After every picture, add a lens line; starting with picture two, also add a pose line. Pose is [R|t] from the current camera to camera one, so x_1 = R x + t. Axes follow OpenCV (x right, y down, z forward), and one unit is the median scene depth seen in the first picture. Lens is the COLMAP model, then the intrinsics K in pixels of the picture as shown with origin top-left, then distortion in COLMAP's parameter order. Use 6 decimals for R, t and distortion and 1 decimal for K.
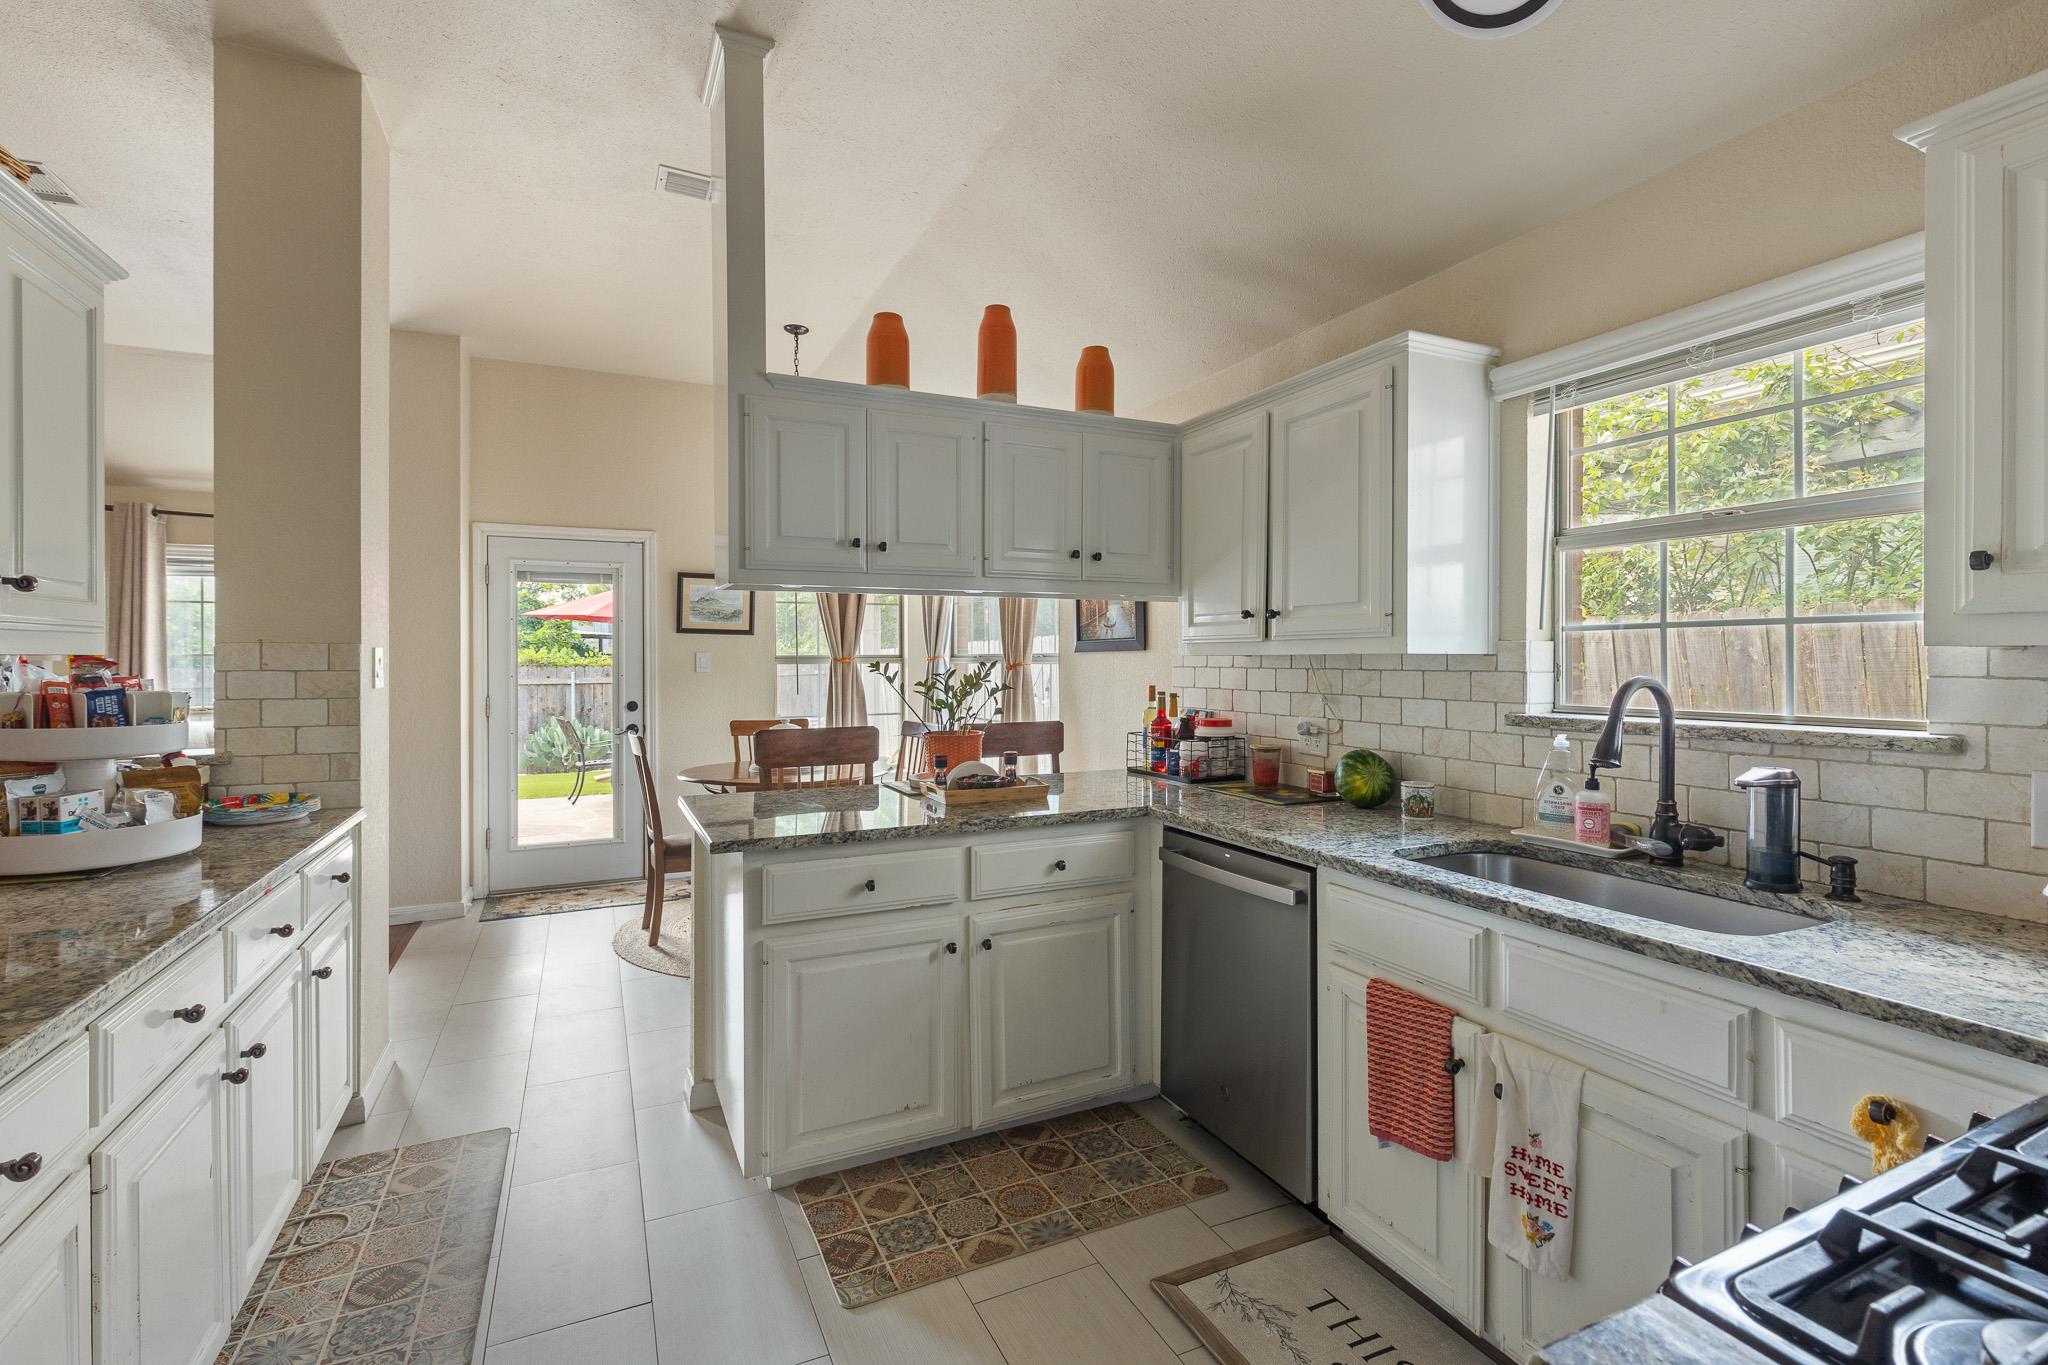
lens RADIAL K [[911.0, 0, 1017.7], [0, 911.0, 660.6], [0, 0, 1]] dist [0.000494, -0.001902]
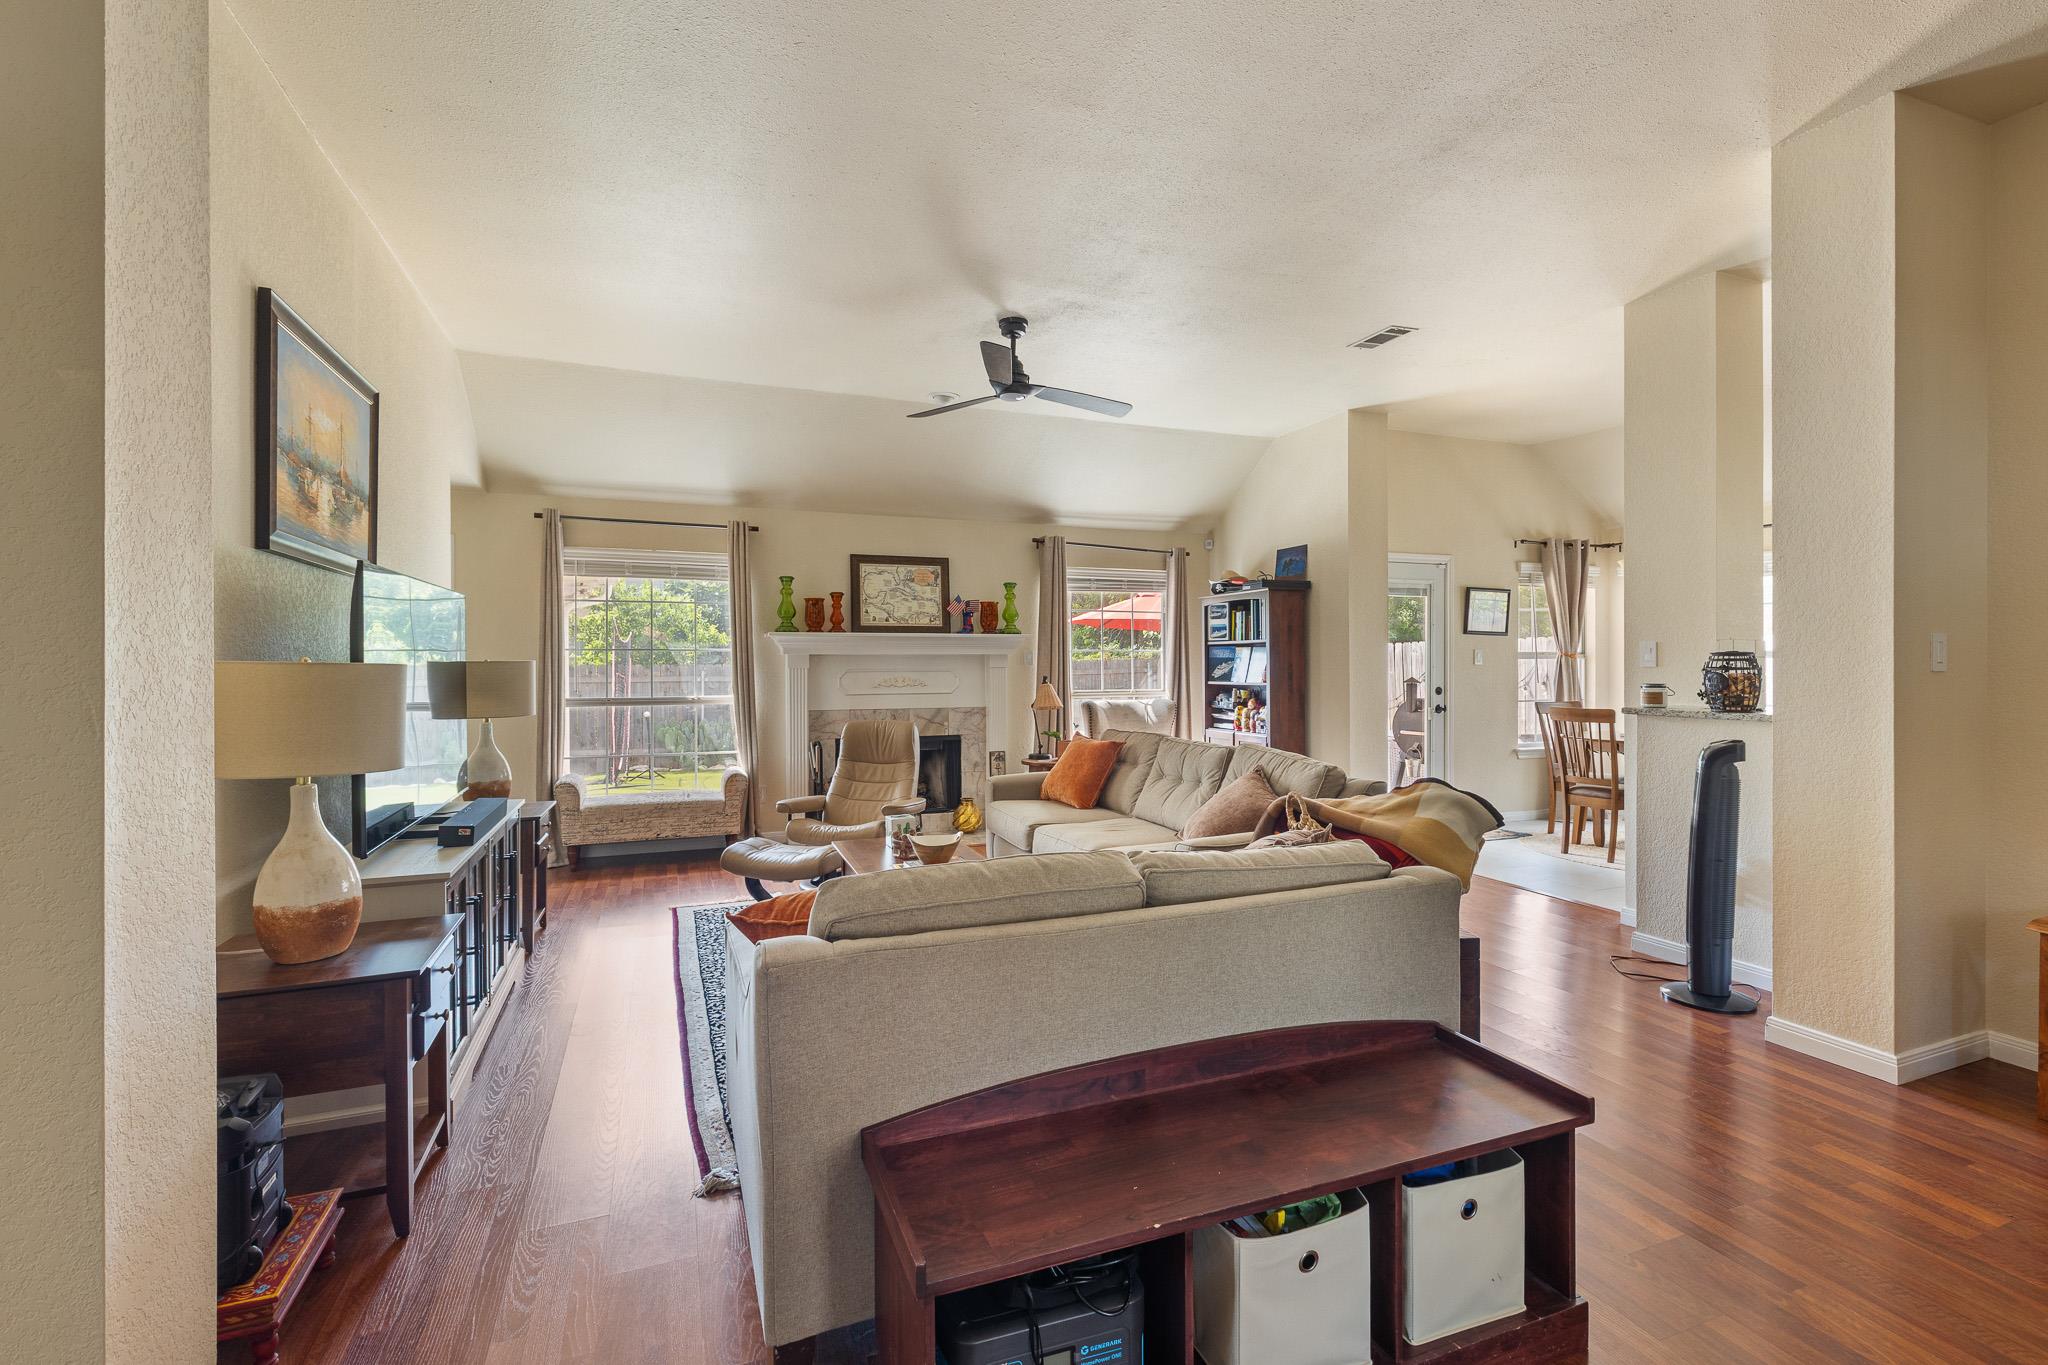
lens RADIAL K [[911.0, 0, 1016.2], [0, 911.0, 665.6], [0, 0, 1]] dist [0.000494, -0.001902]
pose [[0.997127, 0.002105, -0.075723, -0.947075], [-0.002111, 0.999998, 0.000004, 0.015559], [0.075723, 0.000156, 0.997129, -0.339060]]
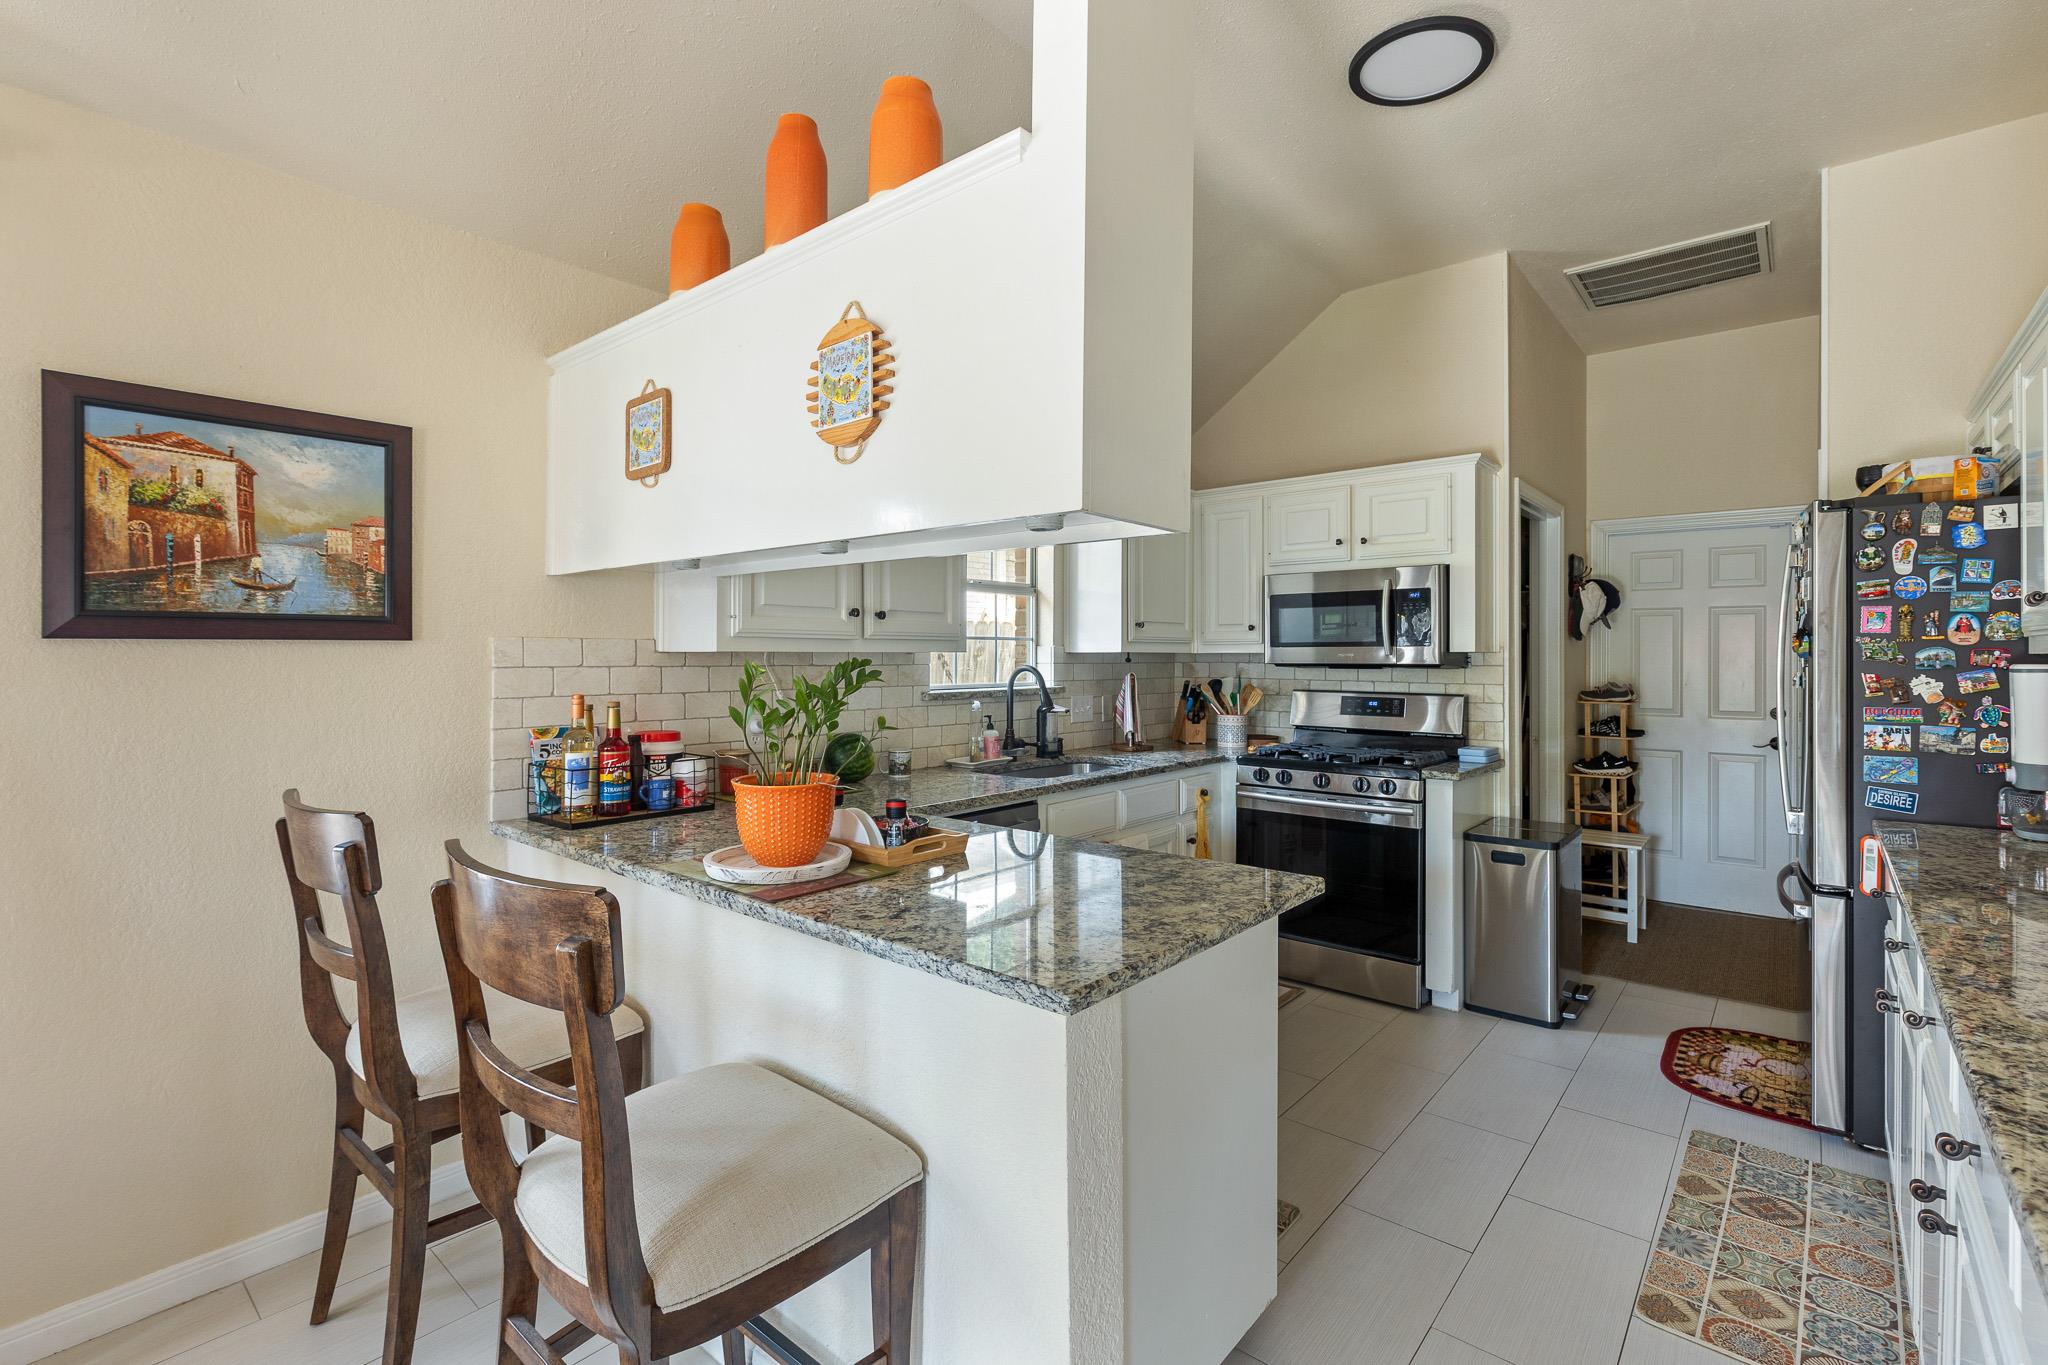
lens RADIAL K [[911.0, 0, 1014.8], [0, 911.0, 665.8], [0, 0, 1]] dist [0.000494, -0.001902]
pose [[-0.393267, -0.010870, 0.919360, -0.385913], [-0.000438, 0.999932, 0.011635, -0.001340], [-0.919424, 0.004173, -0.393245, 0.629318]]
